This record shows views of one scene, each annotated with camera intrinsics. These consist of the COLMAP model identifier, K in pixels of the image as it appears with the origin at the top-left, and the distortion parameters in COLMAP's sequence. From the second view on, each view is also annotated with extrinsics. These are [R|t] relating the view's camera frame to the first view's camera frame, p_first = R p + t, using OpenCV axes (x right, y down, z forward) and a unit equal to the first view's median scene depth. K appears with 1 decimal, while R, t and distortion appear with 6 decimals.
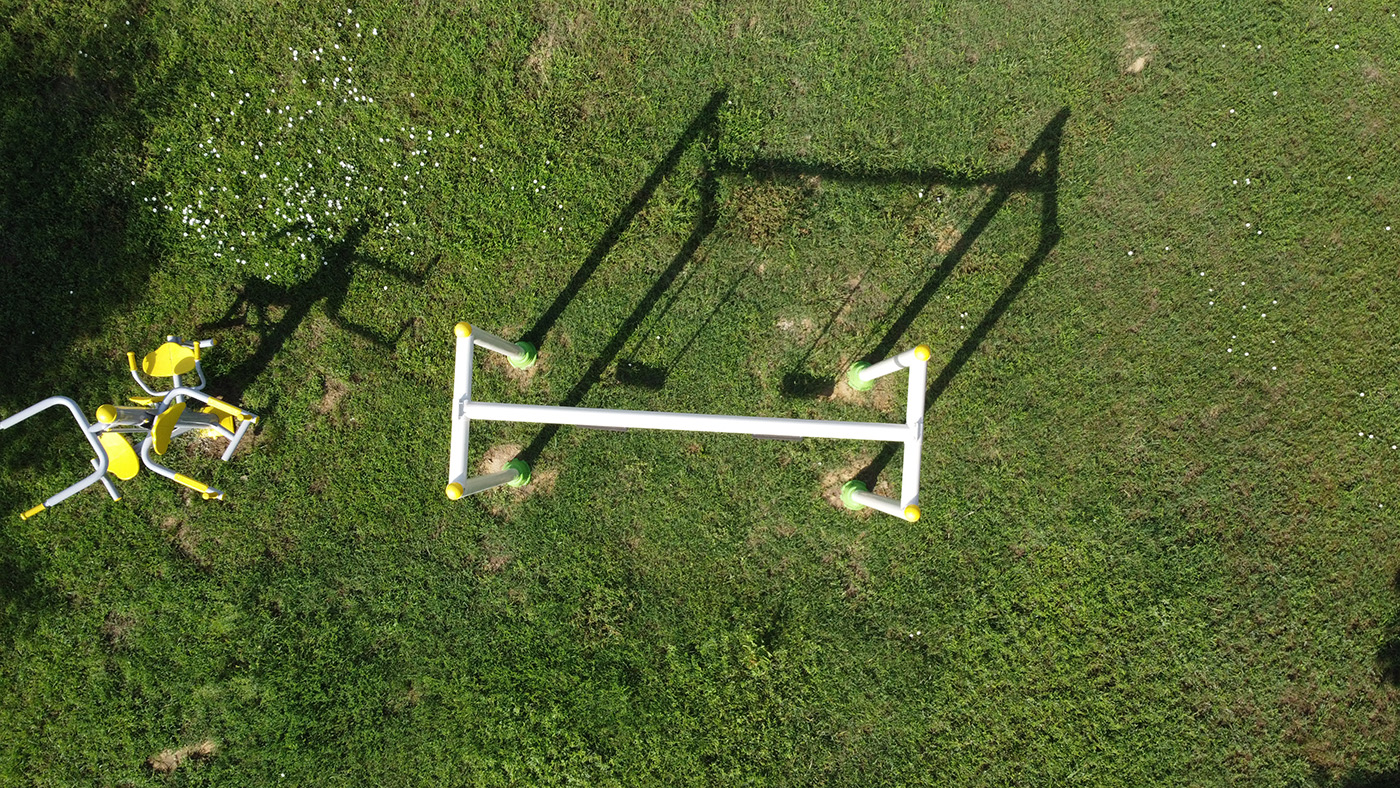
lens RADIAL K [[1062.2, 0, 697.7], [0, 1062.2, 415.0], [0, 0, 1]] dist [0.004233, -0.020609]
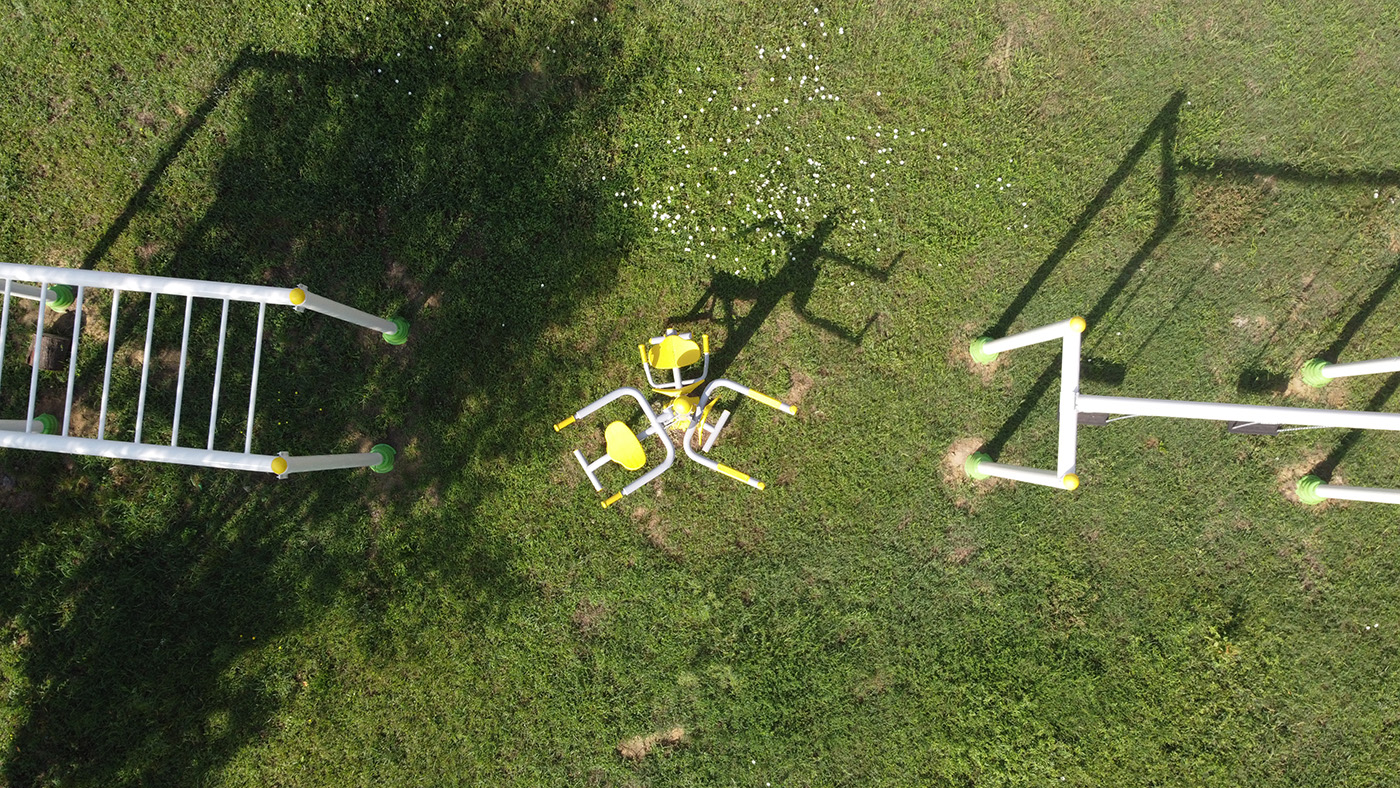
lens RADIAL K [[1062.2, 0, 711.2], [0, 1062.2, 395.5], [0, 0, 1]] dist [0.004233, -0.020609]
pose [[0.999979, 0.006248, 0.001642, -0.429394], [-0.006249, 0.999980, 0.000725, -0.011946], [-0.001638, -0.000735, 0.999998, -0.016864]]
